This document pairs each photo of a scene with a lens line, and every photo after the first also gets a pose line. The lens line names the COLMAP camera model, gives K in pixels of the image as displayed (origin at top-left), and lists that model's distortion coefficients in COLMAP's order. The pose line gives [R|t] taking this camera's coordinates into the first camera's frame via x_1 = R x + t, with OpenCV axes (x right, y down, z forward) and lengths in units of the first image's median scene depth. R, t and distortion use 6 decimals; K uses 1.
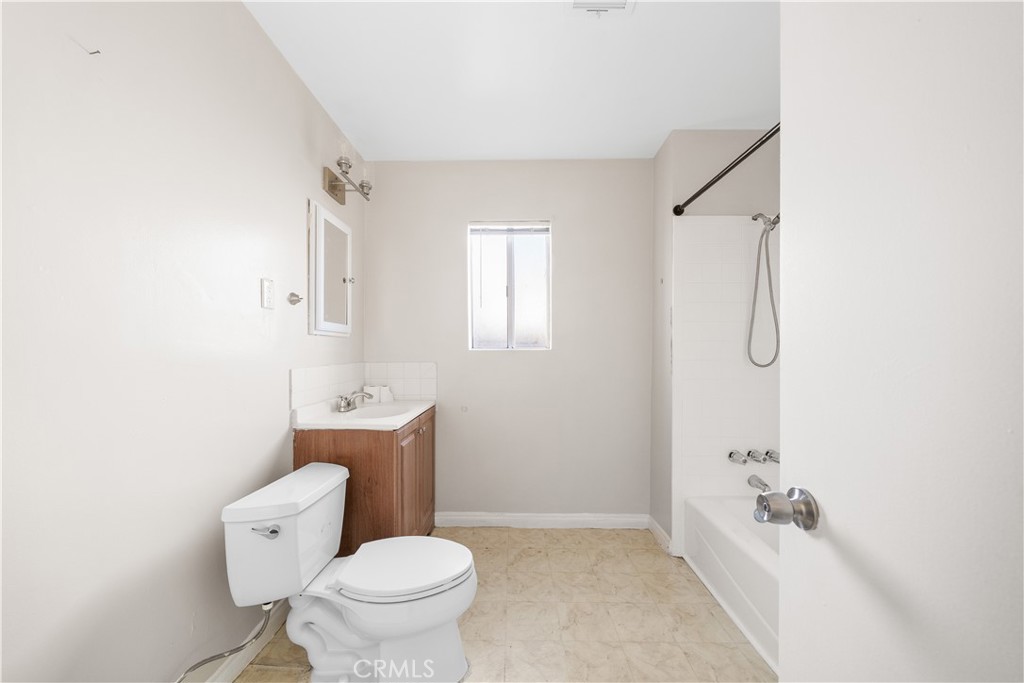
lens RADIAL K [[355.0, 0, 512.0], [0, 355.0, 341.5], [0, 0, 1]] dist [-0.000012, -0.000049]
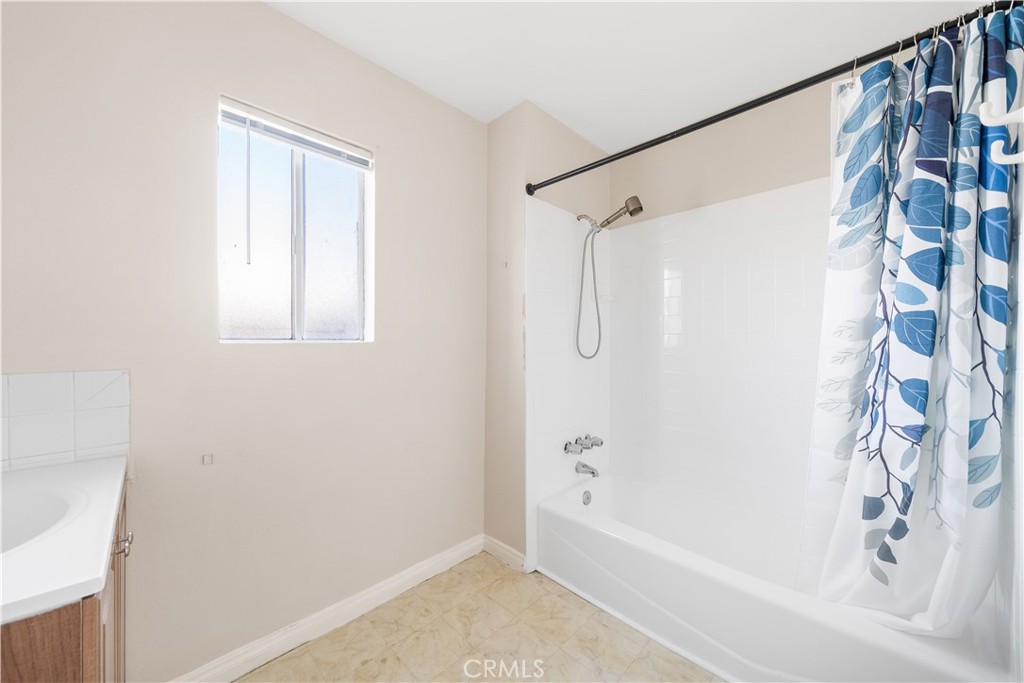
lens RADIAL K [[361.6, 0, 509.8], [0, 361.6, 336.6], [0, 0, 1]] dist [-0.000707, -0.000017]
pose [[0.711511, 0.011793, 0.702576, -0.210866], [-0.017134, 0.999853, 0.000568, 0.008138], [-0.702466, -0.012442, 0.711608, 0.366858]]
